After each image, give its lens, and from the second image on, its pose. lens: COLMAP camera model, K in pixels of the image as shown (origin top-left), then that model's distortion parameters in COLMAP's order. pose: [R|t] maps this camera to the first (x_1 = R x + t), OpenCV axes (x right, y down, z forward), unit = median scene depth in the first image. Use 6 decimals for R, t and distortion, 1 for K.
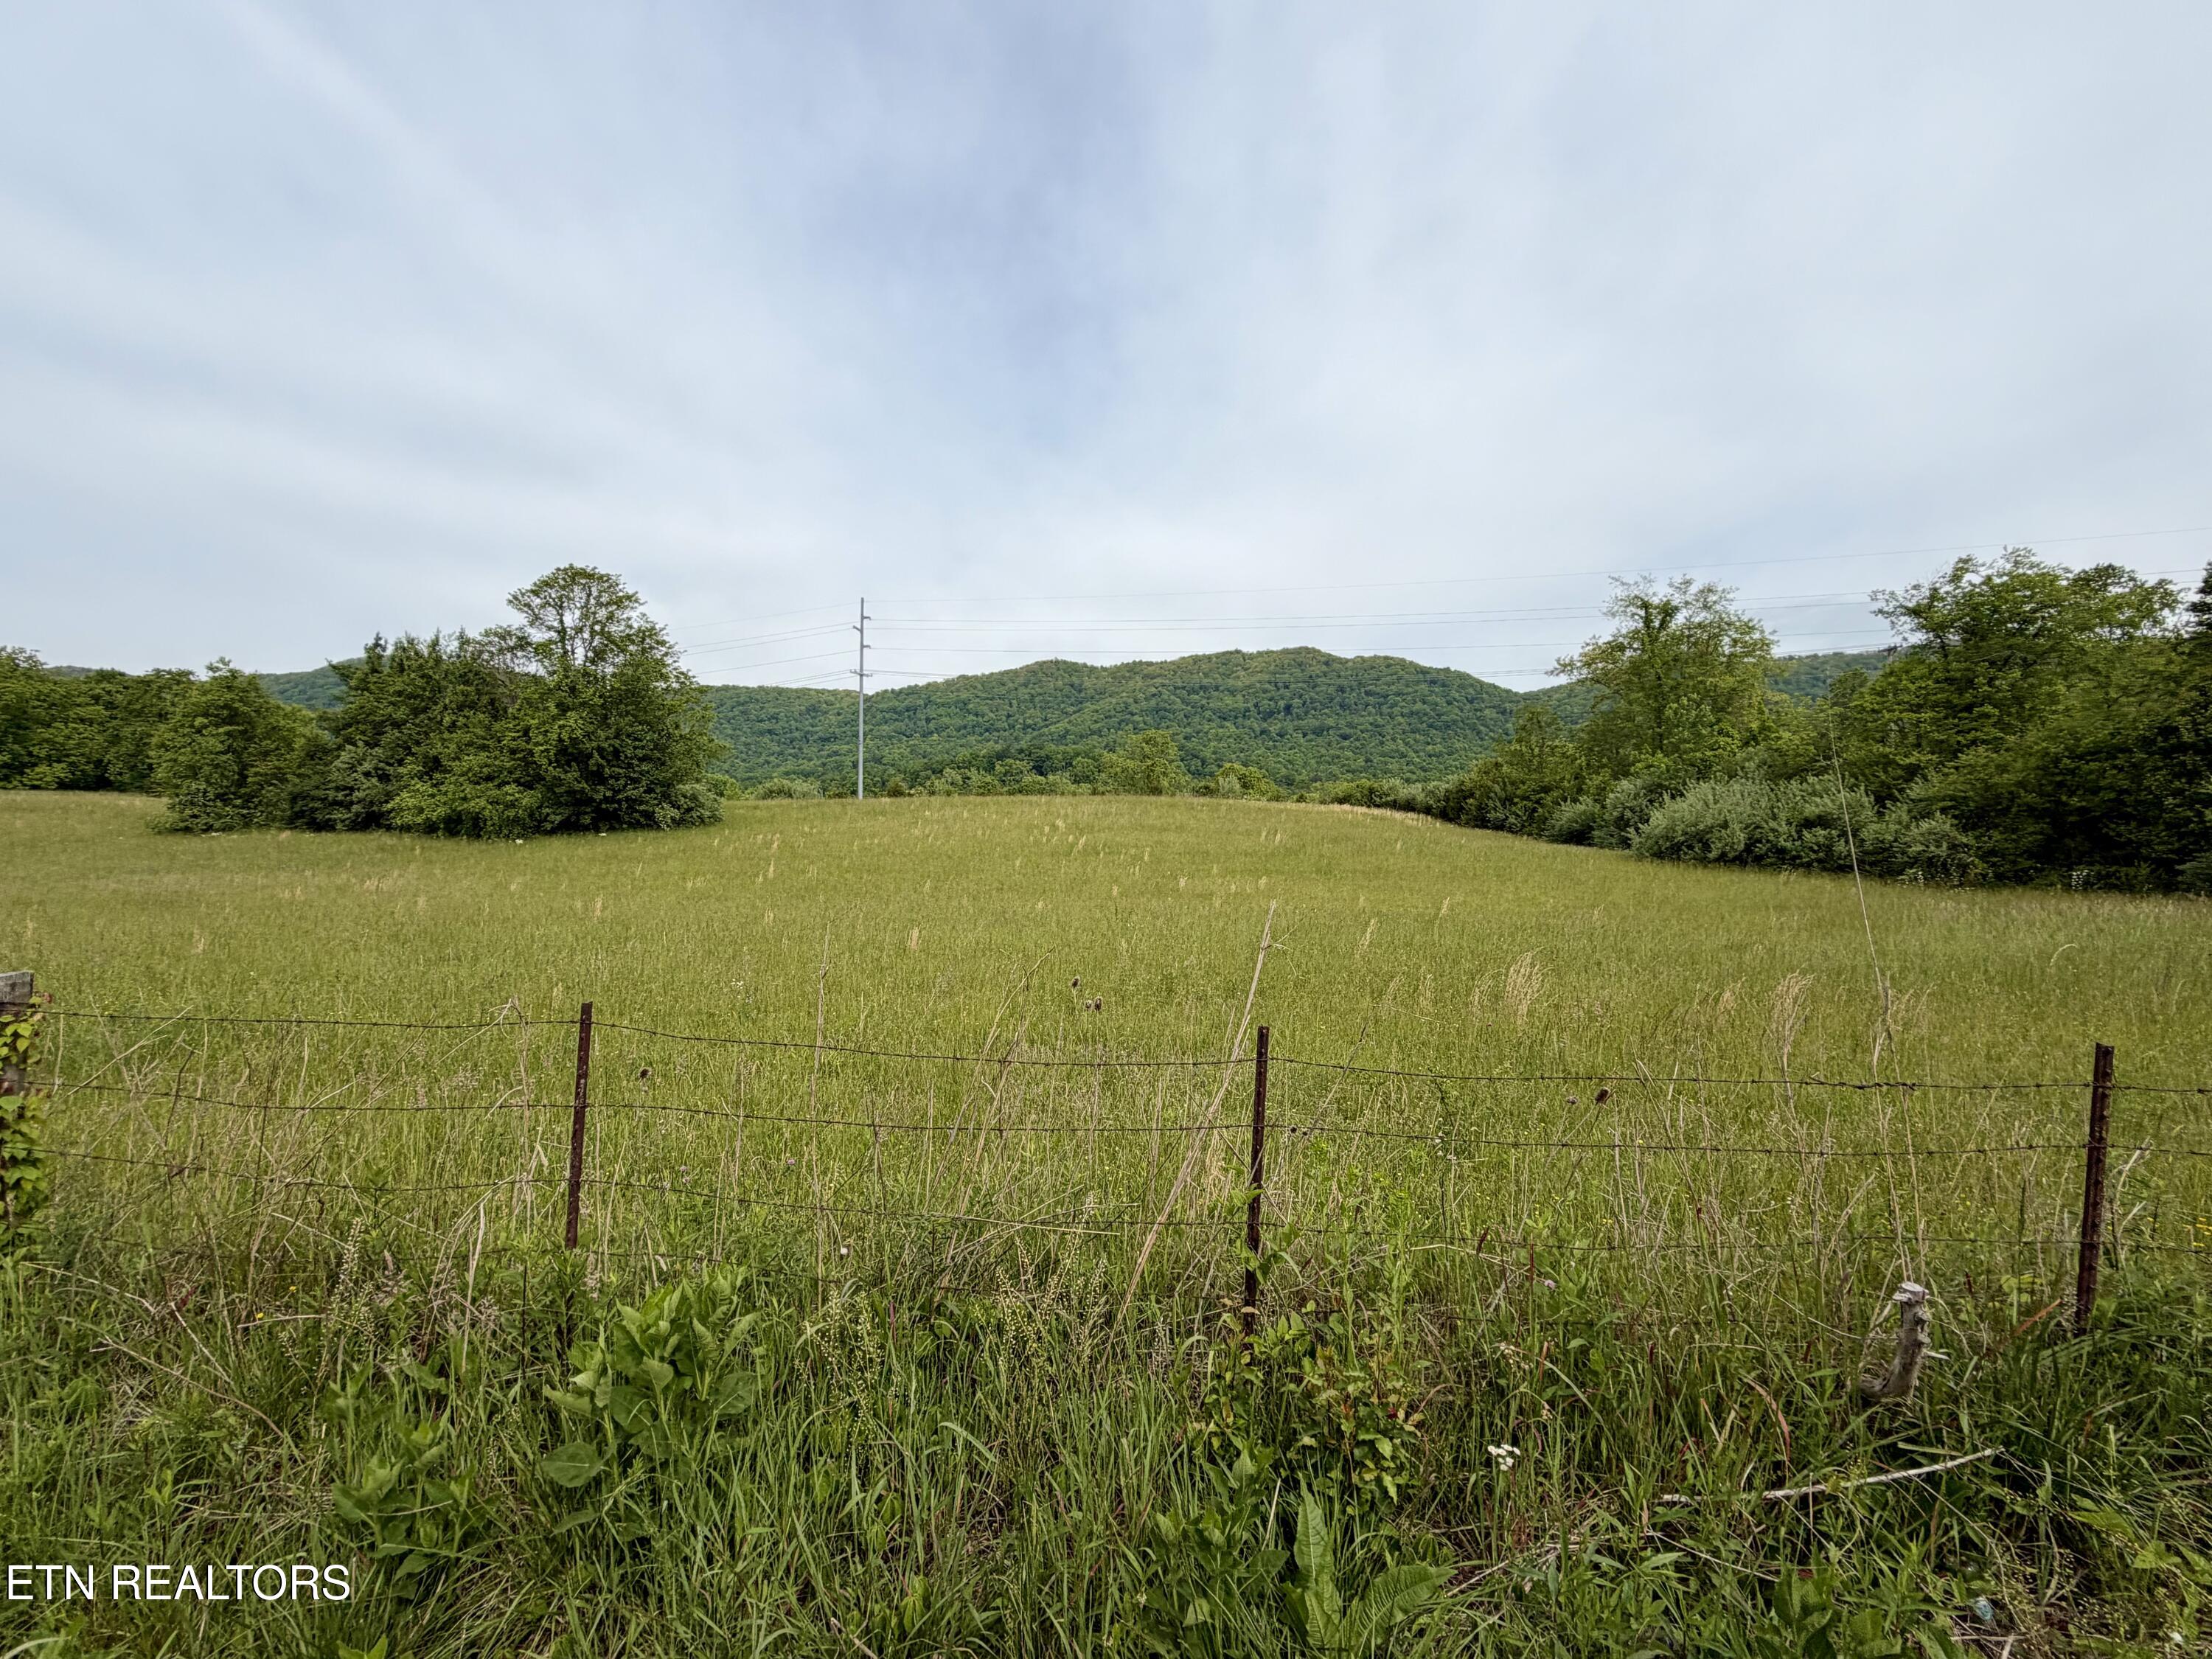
lens RADIAL K [[1009.0, 0, 1108.7], [0, 1009.0, 823.7], [0, 0, 1]] dist [0.000323, -0.000611]
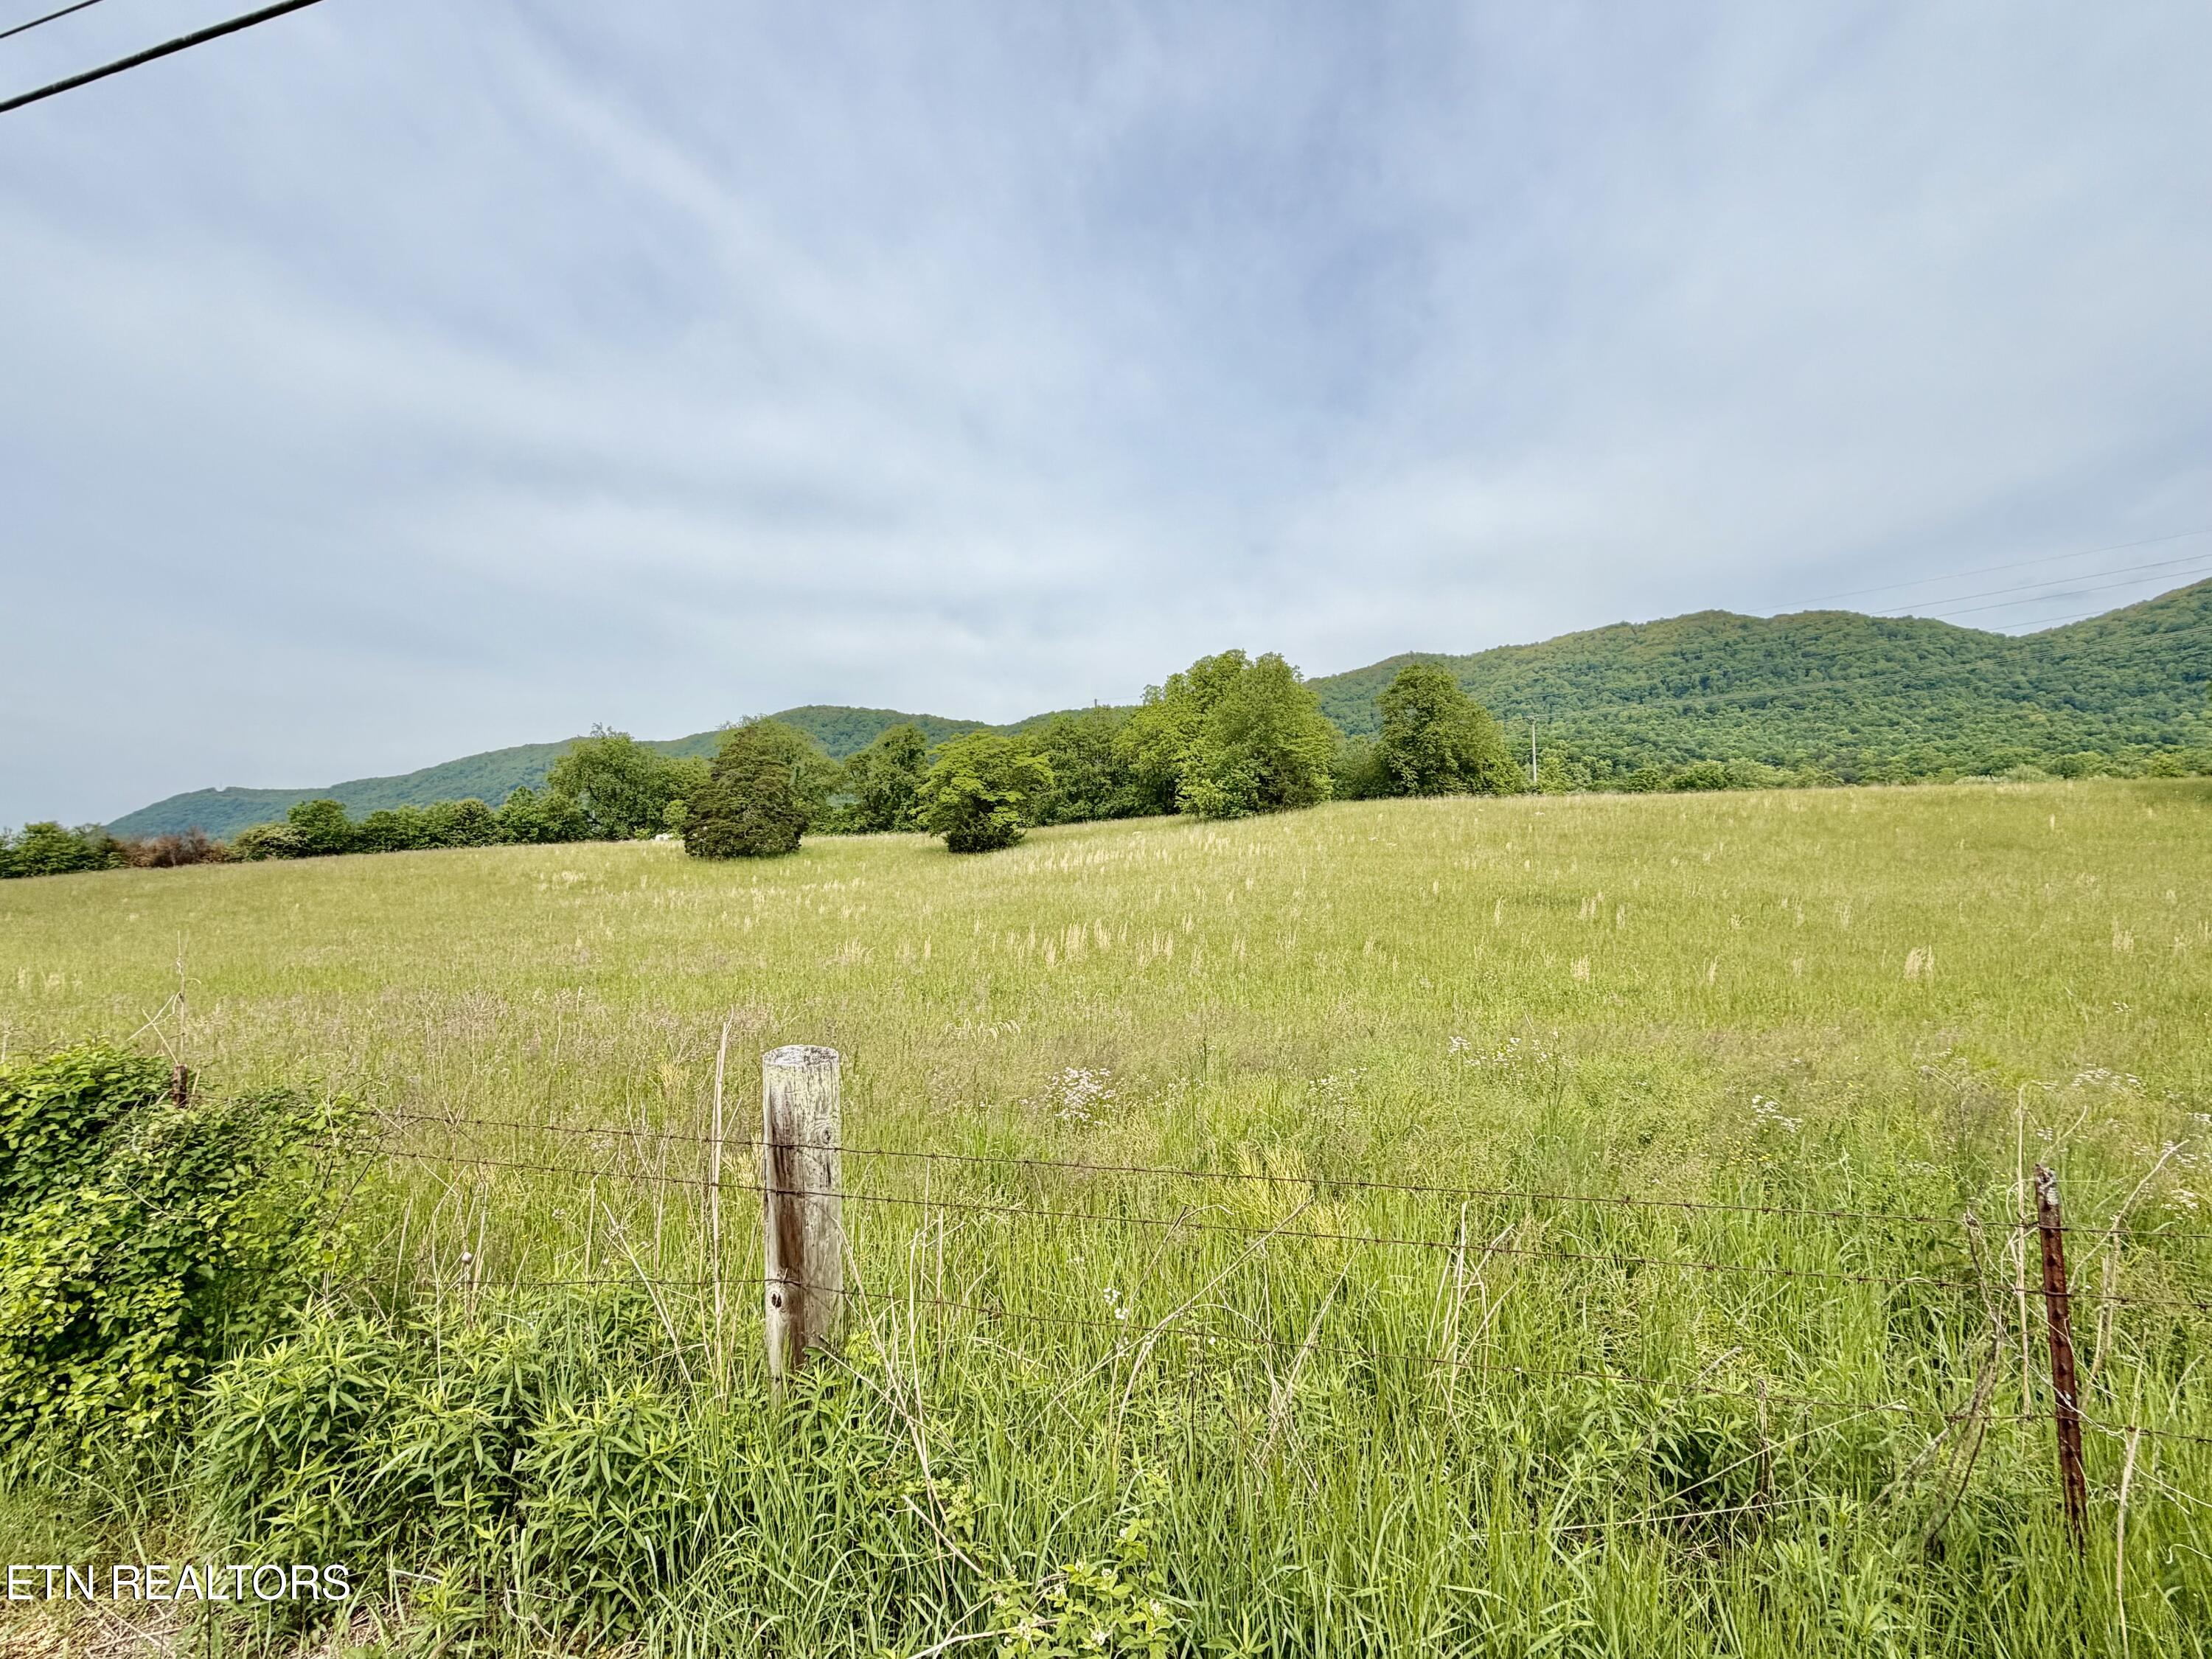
lens RADIAL K [[1009.0, 0, 1103.9], [0, 1009.0, 826.4], [0, 0, 1]] dist [0.000323, -0.000611]
pose [[0.975653, -0.057589, -0.211626, -1.697550], [0.054935, 0.998320, -0.018405, -0.018021], [0.212330, 0.006331, 0.977177, 0.412345]]
